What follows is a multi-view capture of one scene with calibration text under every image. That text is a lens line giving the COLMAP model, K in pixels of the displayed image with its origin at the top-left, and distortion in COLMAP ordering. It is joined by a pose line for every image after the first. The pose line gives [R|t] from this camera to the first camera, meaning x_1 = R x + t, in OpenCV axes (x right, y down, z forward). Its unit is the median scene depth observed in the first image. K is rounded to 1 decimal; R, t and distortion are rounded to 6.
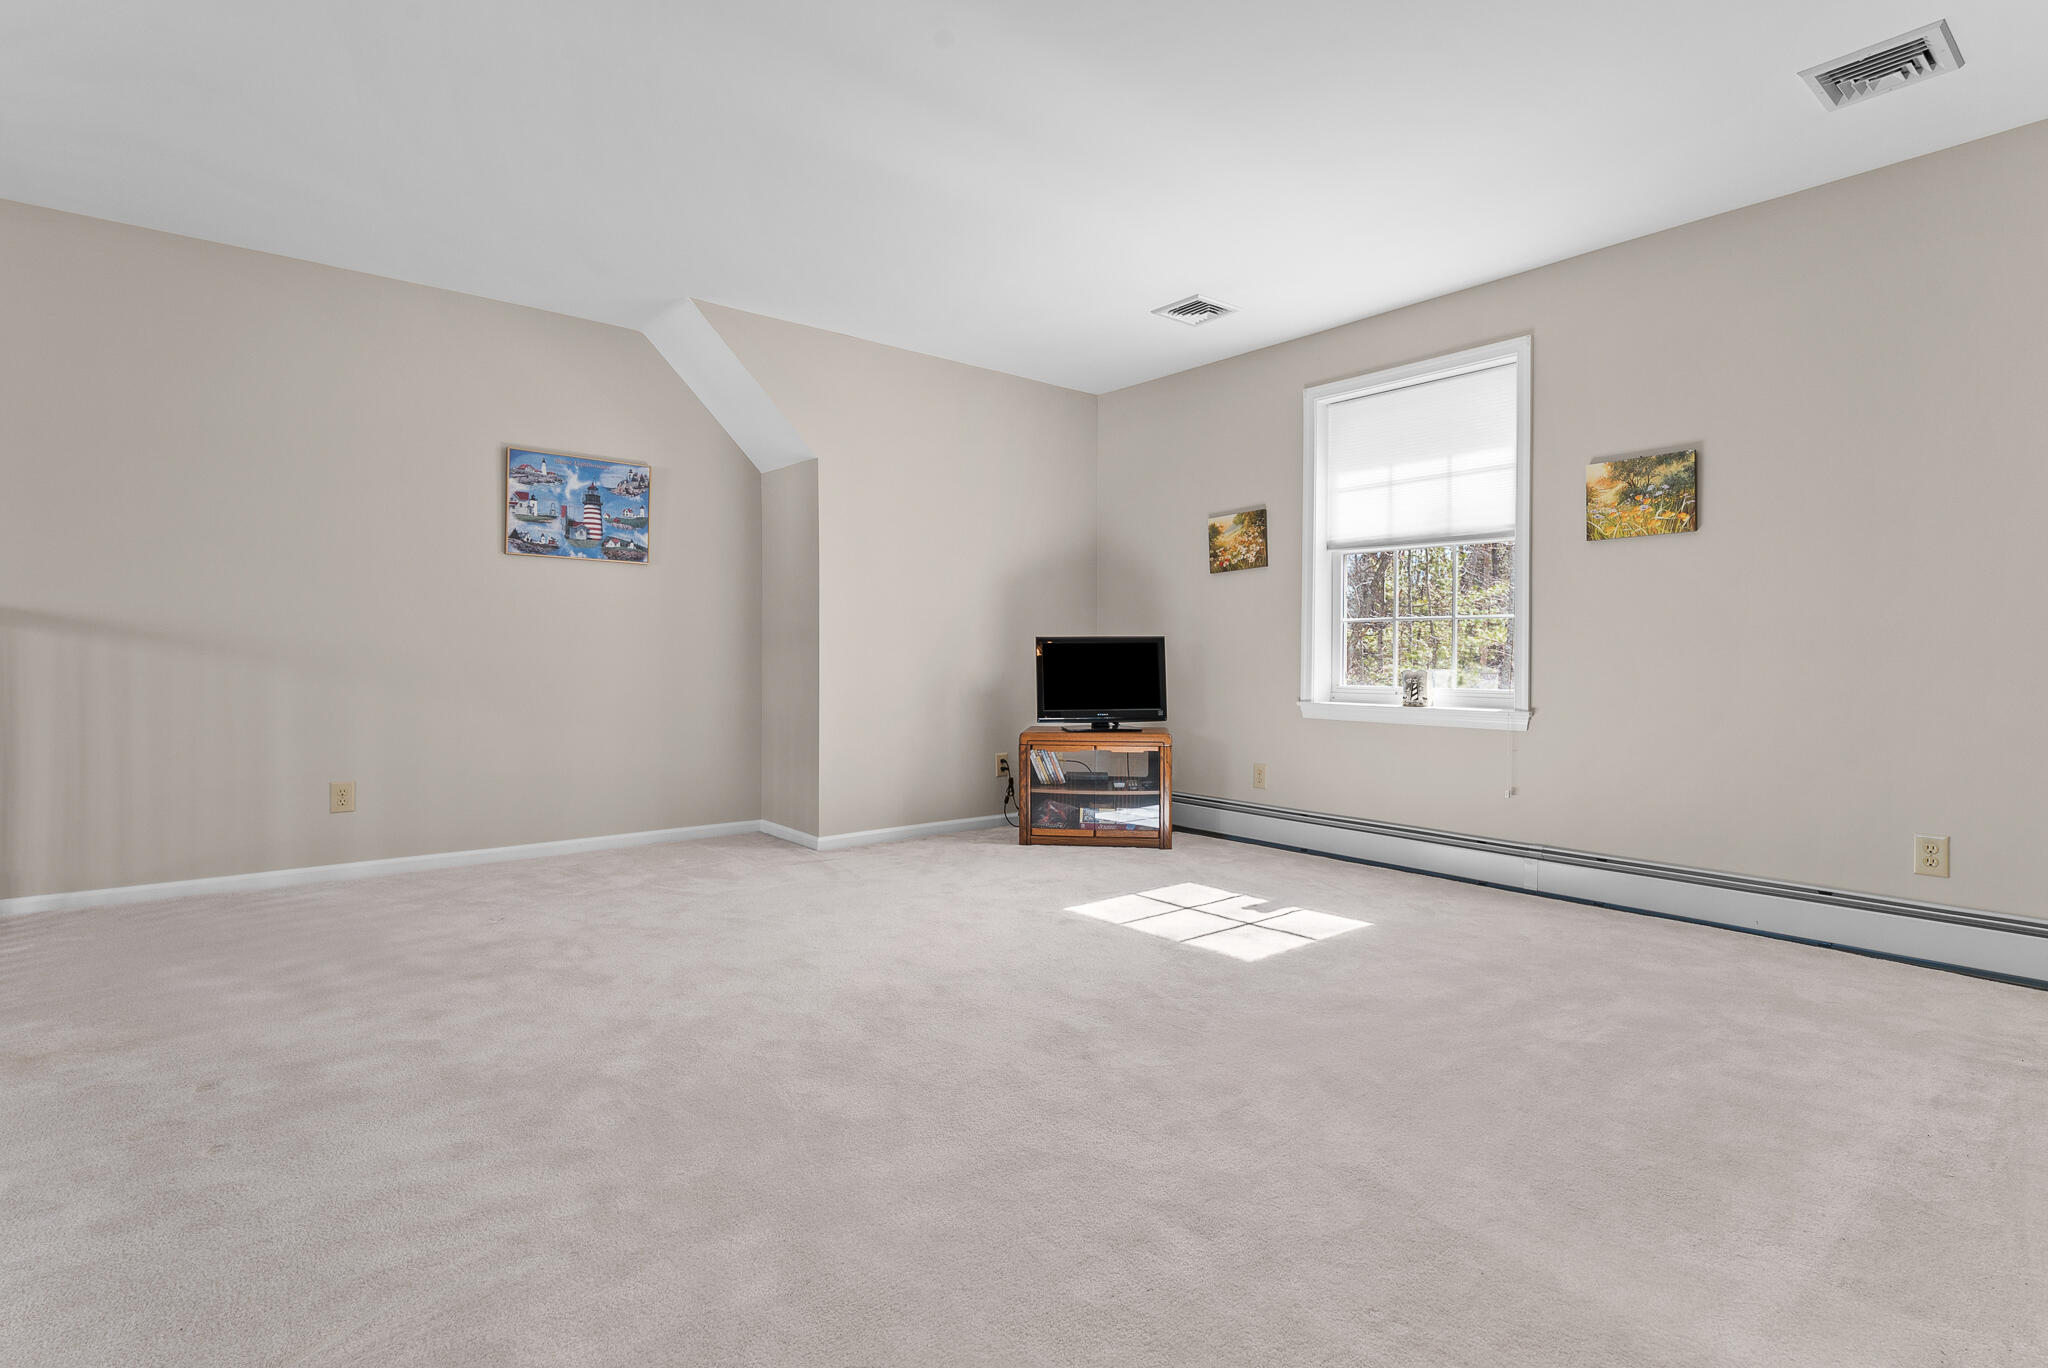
lens RADIAL K [[986.5, 0, 1024.0], [0, 986.5, 684.0], [0, 0, 1]] dist [0.000129, 0.000040]
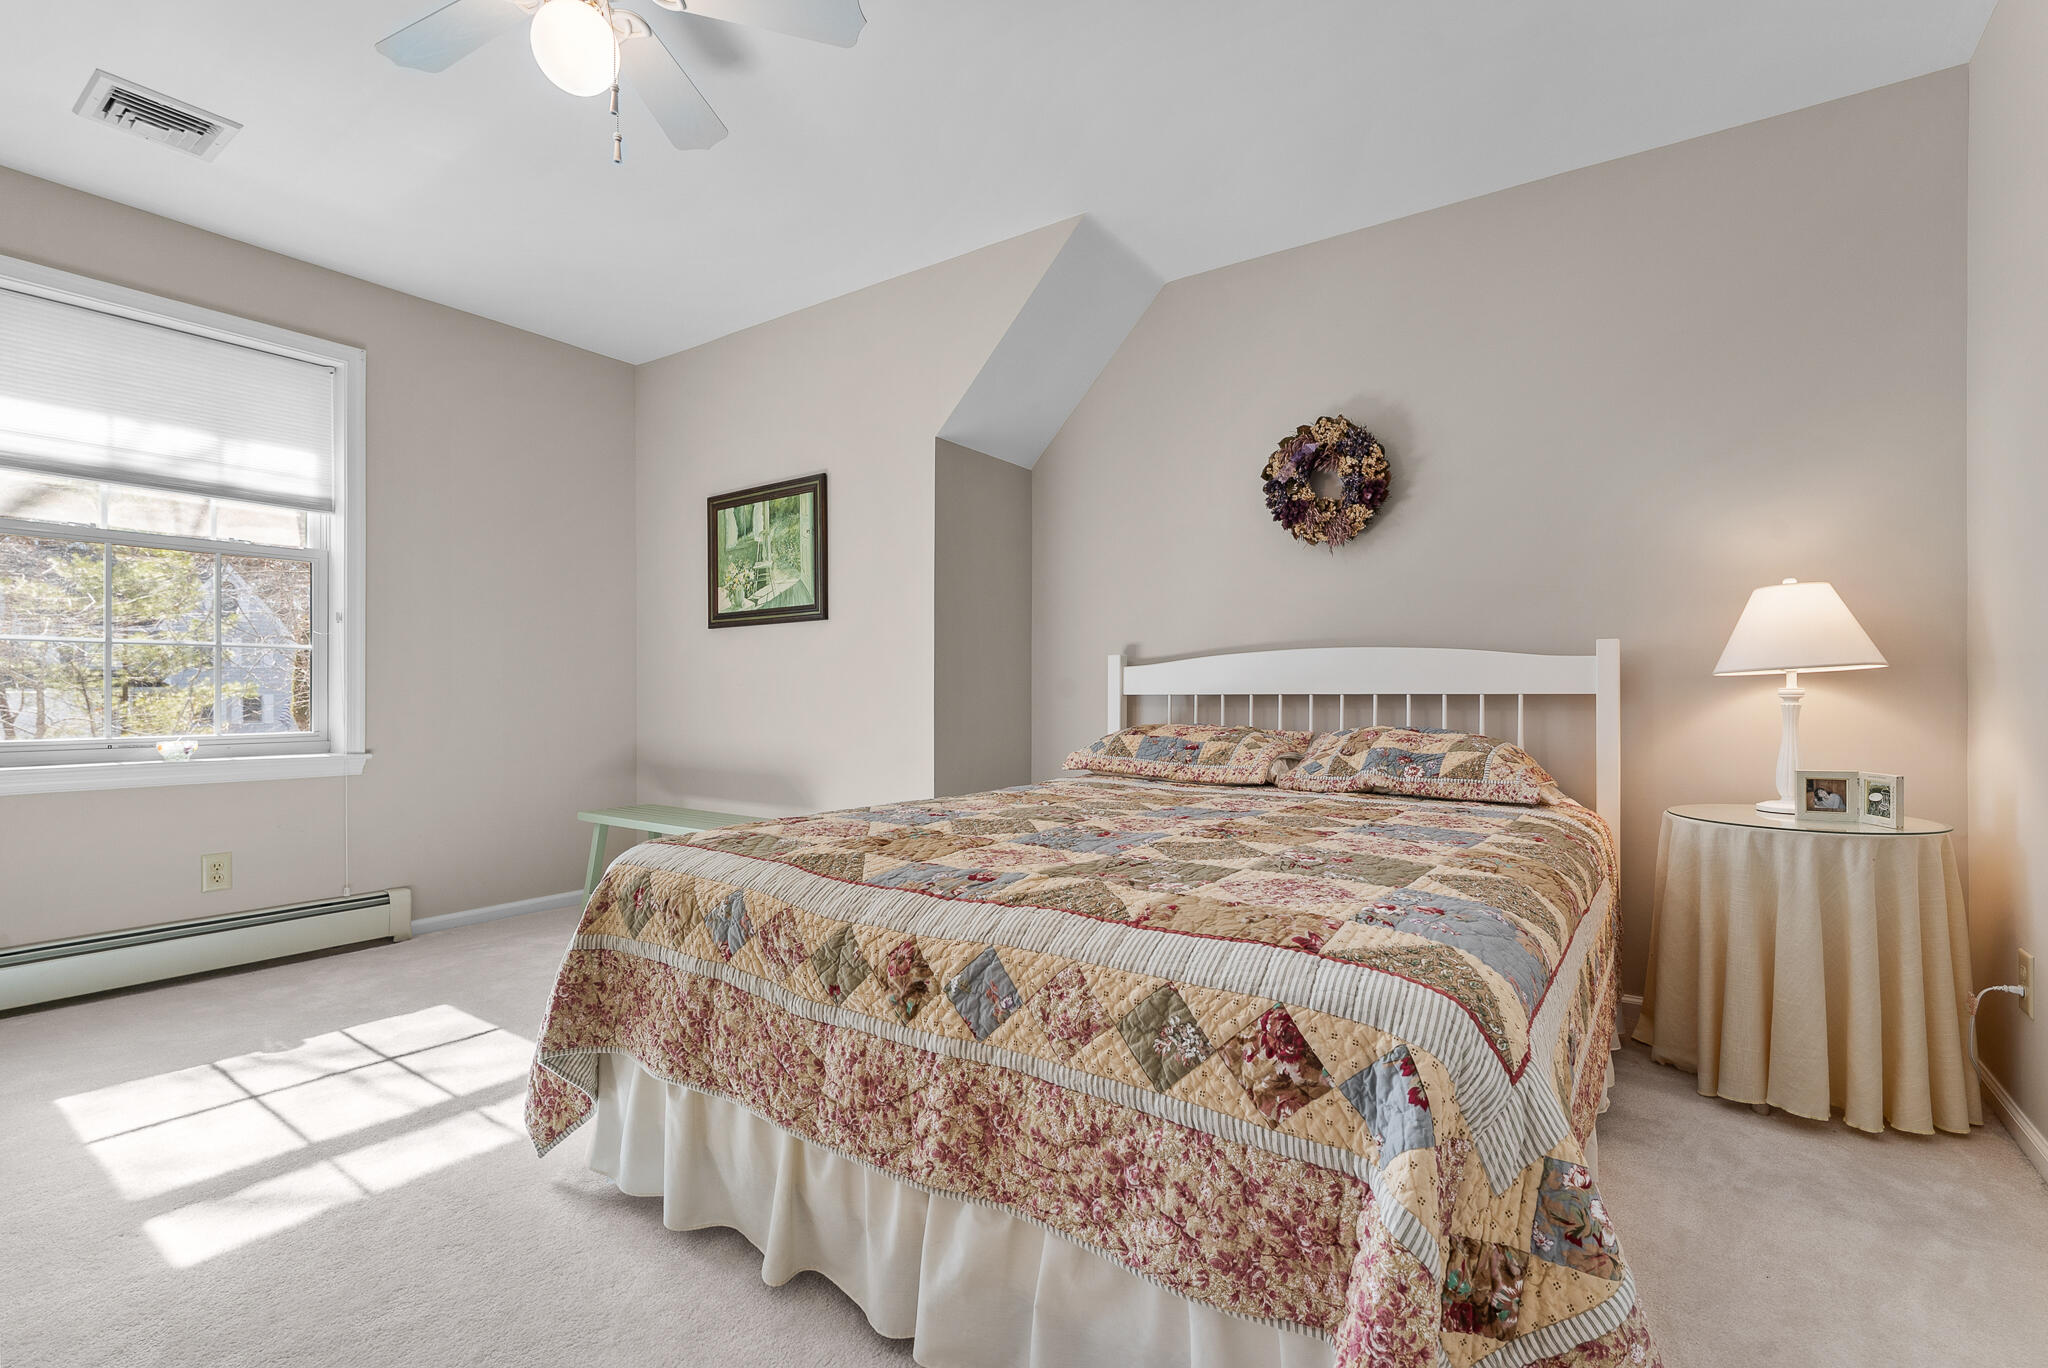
lens RADIAL K [[939.4, 0, 1024.0], [0, 939.4, 684.0], [0, 0, 1]] dist [-0.001387, -0.000136]
pose [[-0.273451, 0.000423, 0.961886, -0.490409], [0.013733, 0.999900, 0.003465, -0.030729], [-0.961788, 0.014157, -0.273430, 0.615185]]
